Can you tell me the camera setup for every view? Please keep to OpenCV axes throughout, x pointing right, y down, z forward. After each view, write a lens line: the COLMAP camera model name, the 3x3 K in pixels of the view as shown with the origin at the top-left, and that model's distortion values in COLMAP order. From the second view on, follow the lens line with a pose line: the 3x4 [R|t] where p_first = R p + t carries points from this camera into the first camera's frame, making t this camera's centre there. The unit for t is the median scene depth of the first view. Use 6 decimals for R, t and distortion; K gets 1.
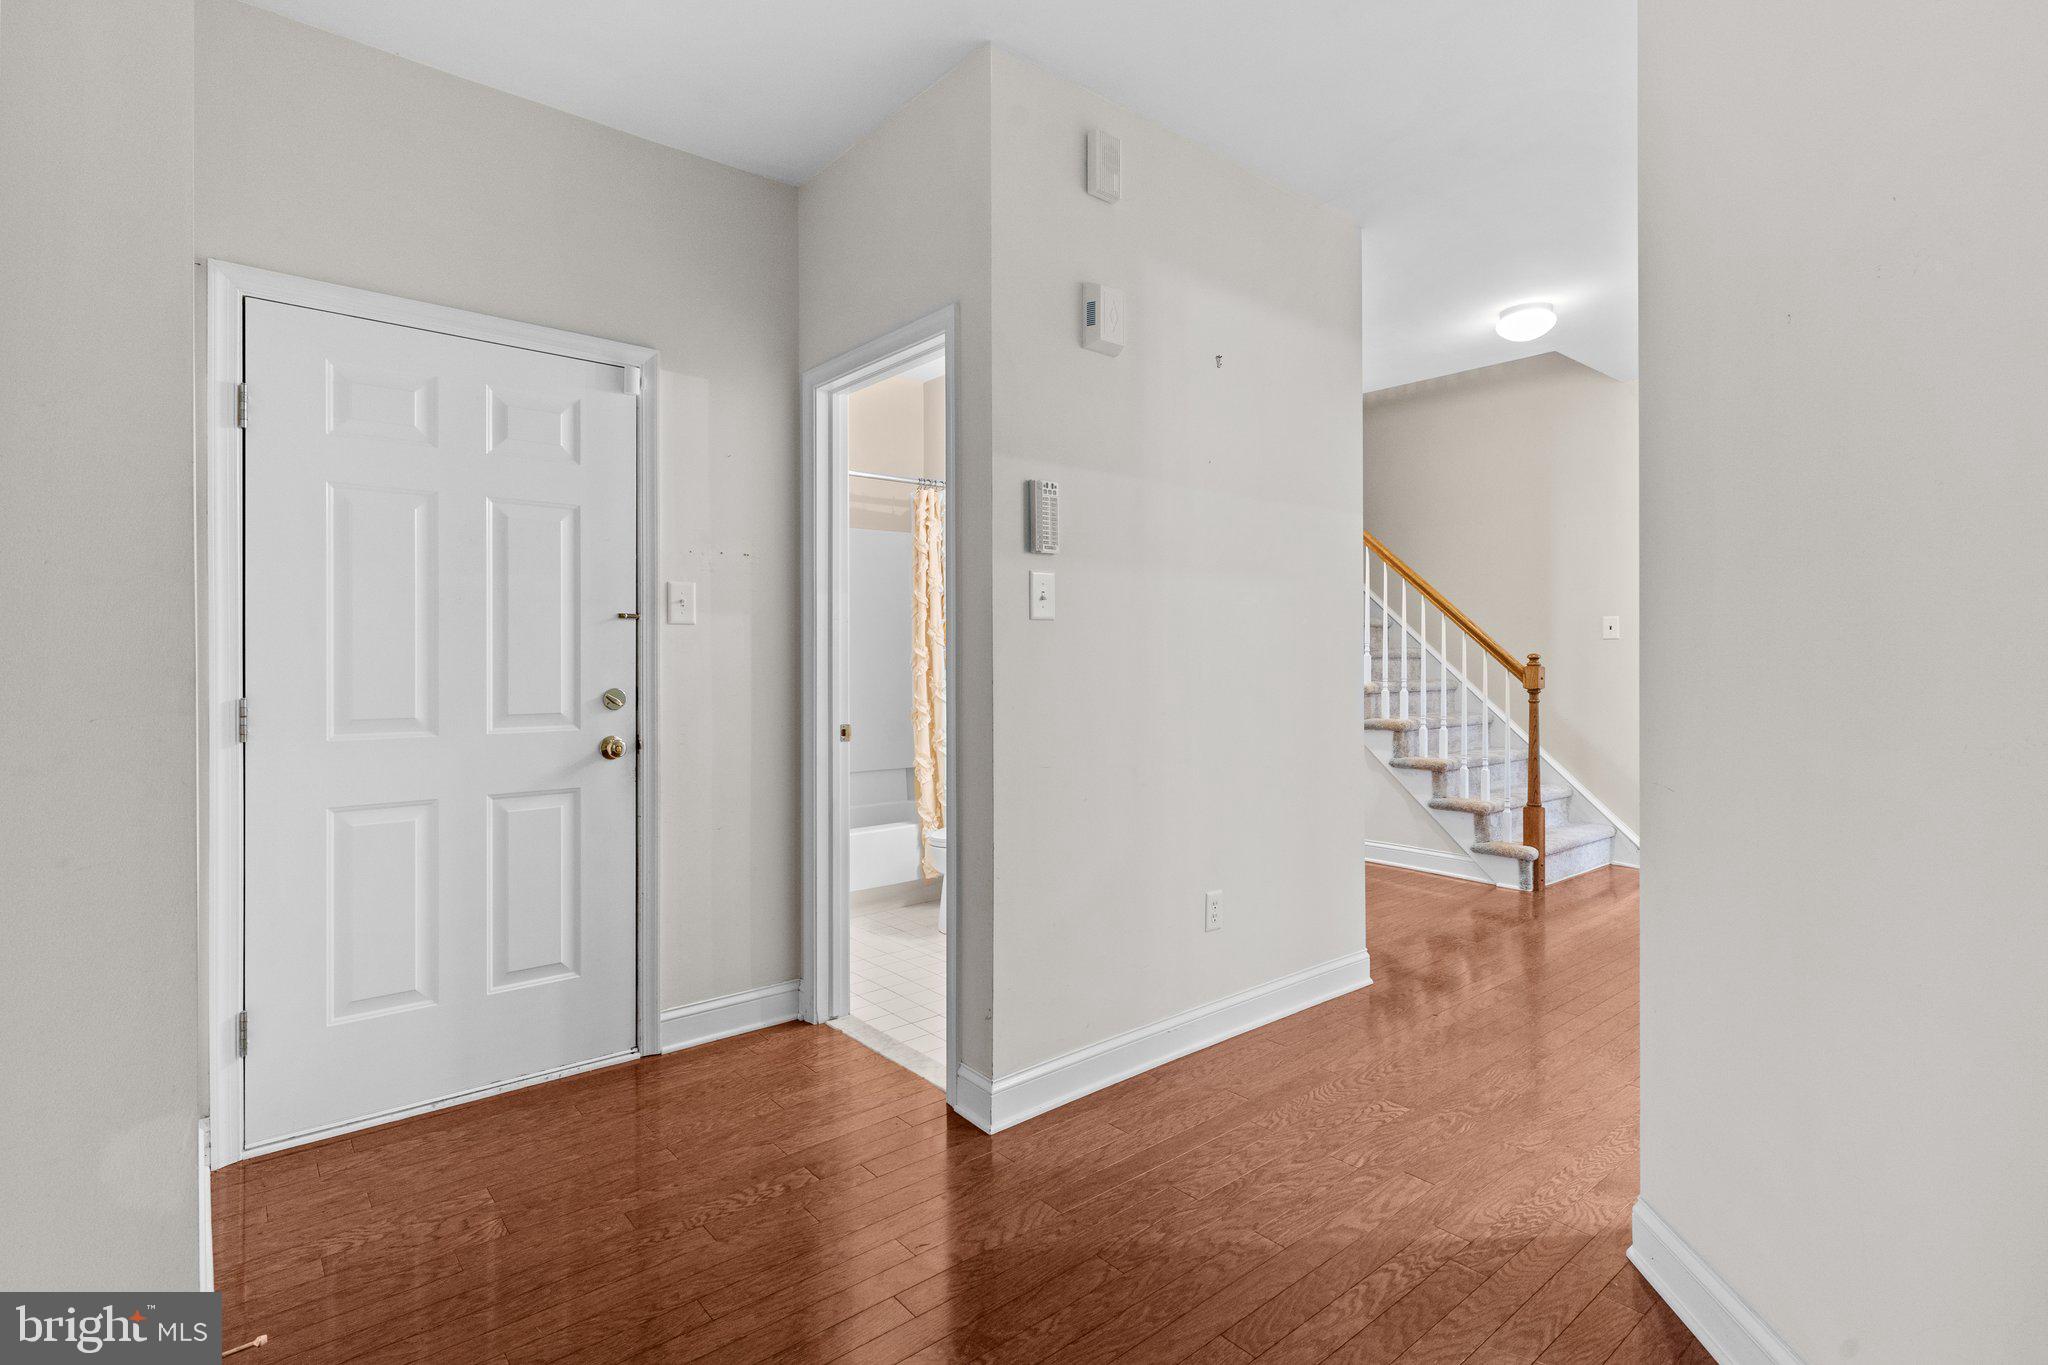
lens RADIAL K [[984.7, 0, 1015.0], [0, 984.7, 685.8], [0, 0, 1]] dist [0.005064, 0.000792]
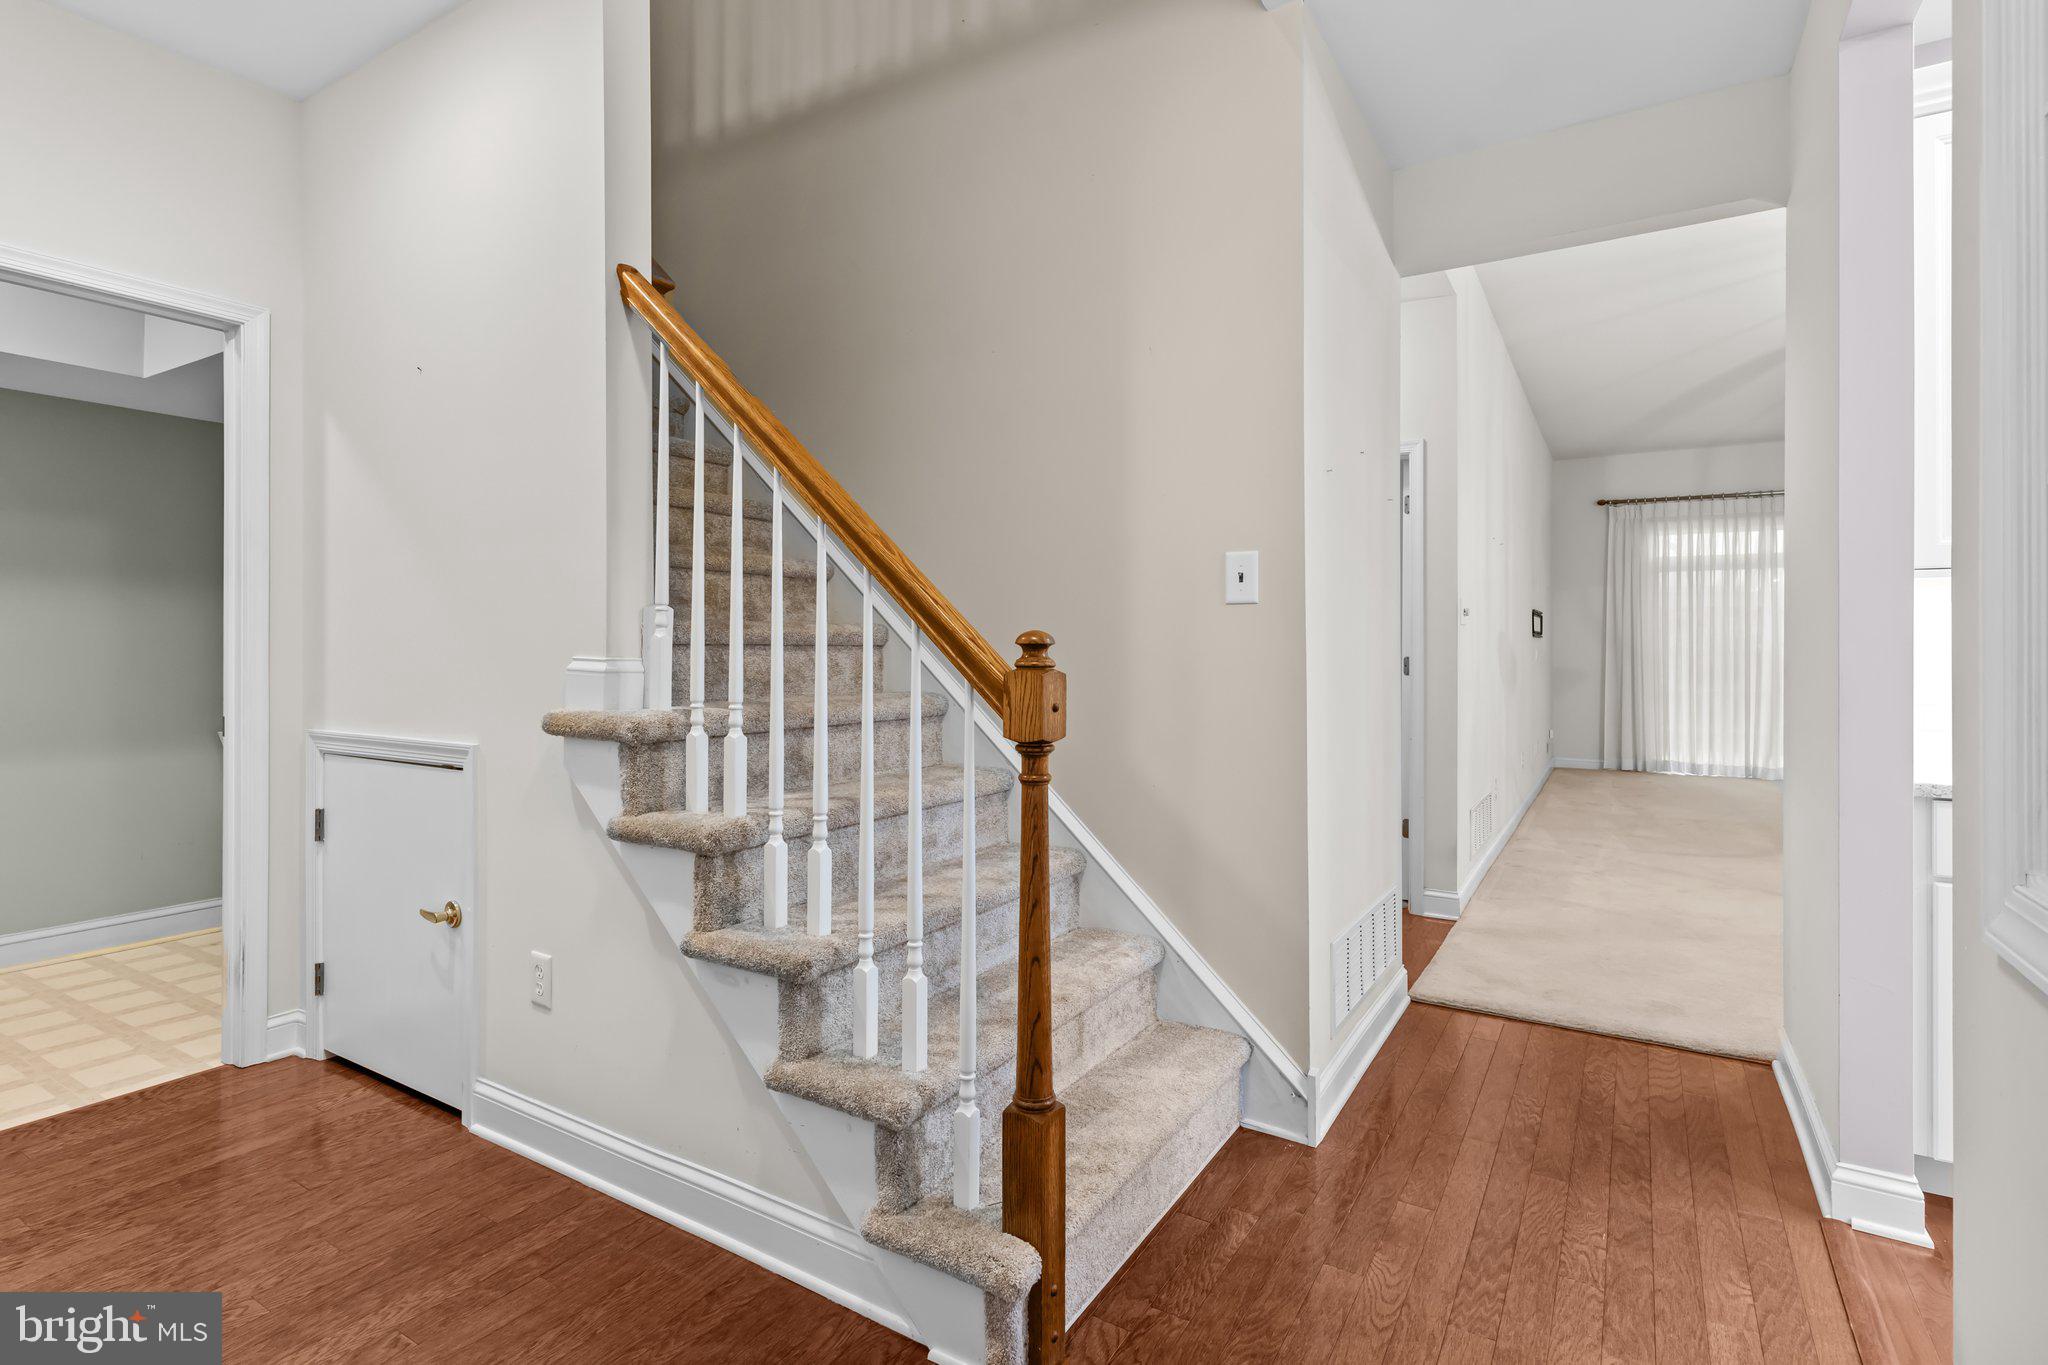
lens RADIAL K [[984.7, 0, 1020.9], [0, 984.7, 672.7], [0, 0, 1]] dist [0.005064, 0.000792]
pose [[0.947946, 0.001196, 0.318430, 0.404084], [-0.000107, 0.999994, -0.003437, -0.017201], [-0.318432, 0.003224, 0.947940, 0.670317]]
